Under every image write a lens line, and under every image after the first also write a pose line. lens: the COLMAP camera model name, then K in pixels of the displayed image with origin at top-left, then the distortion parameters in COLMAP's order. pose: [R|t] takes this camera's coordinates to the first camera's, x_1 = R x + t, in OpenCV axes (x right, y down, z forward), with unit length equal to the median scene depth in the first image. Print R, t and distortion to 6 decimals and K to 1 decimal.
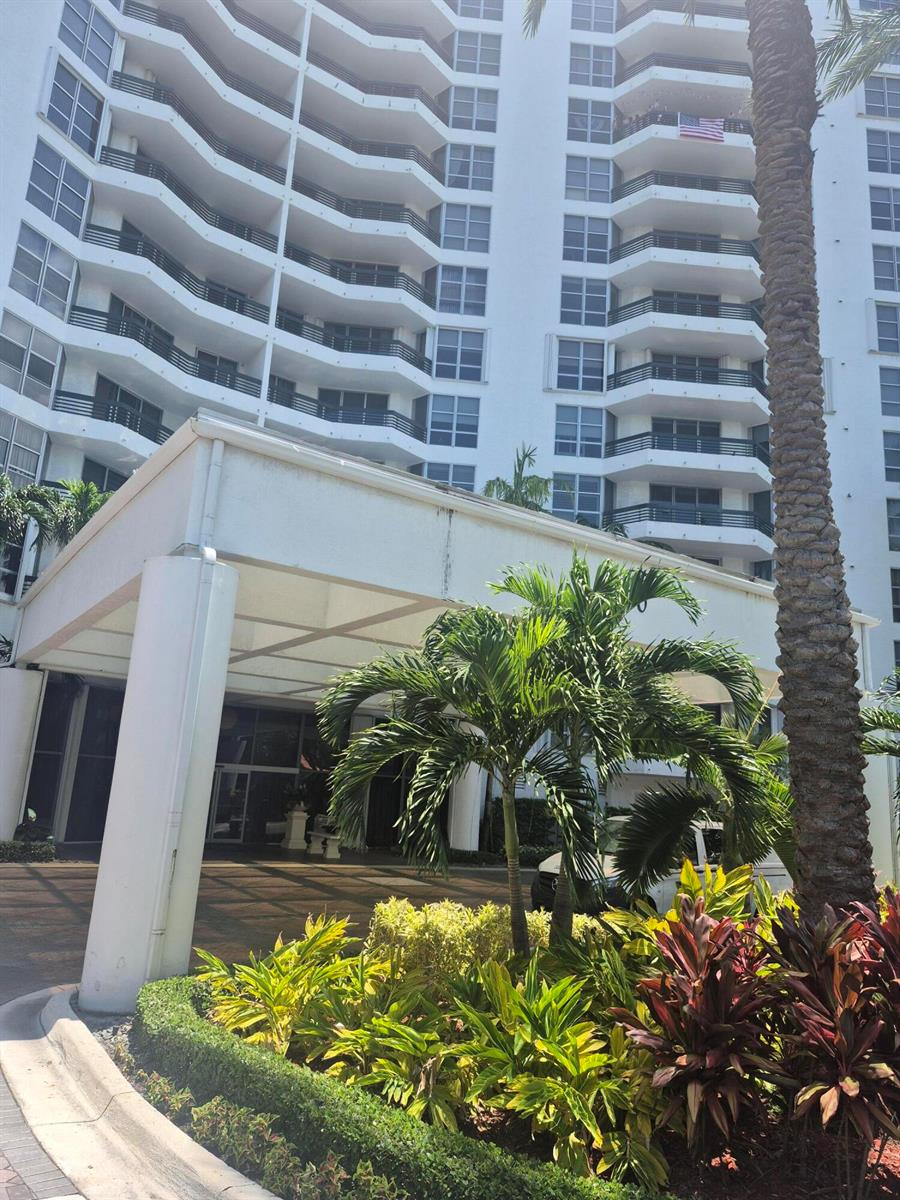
lens RADIAL K [[860.0, 0, 449.8], [0, 860.0, 603.4], [0, 0, 1]] dist [0.122827, -0.161123]
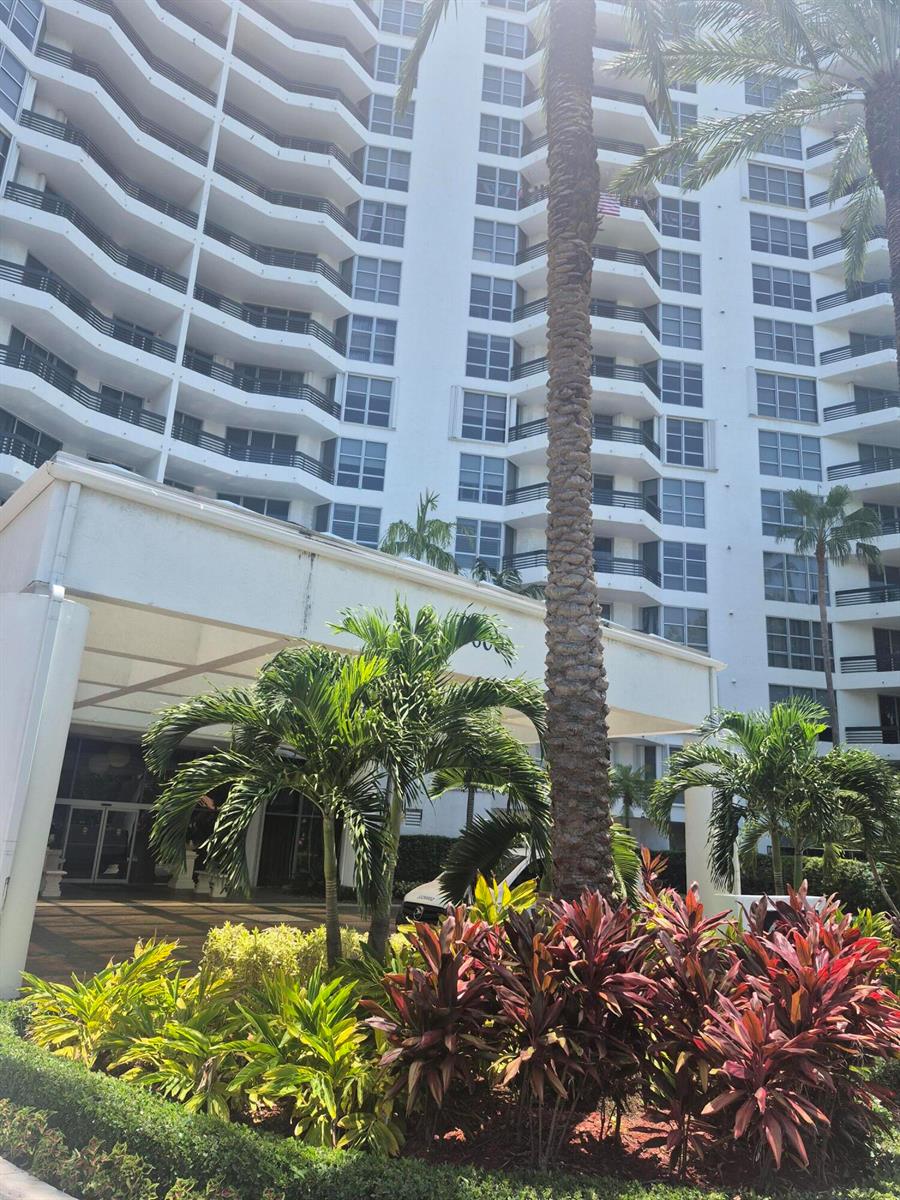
lens RADIAL K [[842.3, 0, 436.9], [0, 842.3, 607.9], [0, 0, 1]] dist [0.112460, -0.138816]
pose [[0.995131, 0.020517, 0.096398, 0.083802], [-0.016542, 0.998986, -0.041863, -0.001845], [-0.097159, 0.040065, 0.994462, -0.070560]]
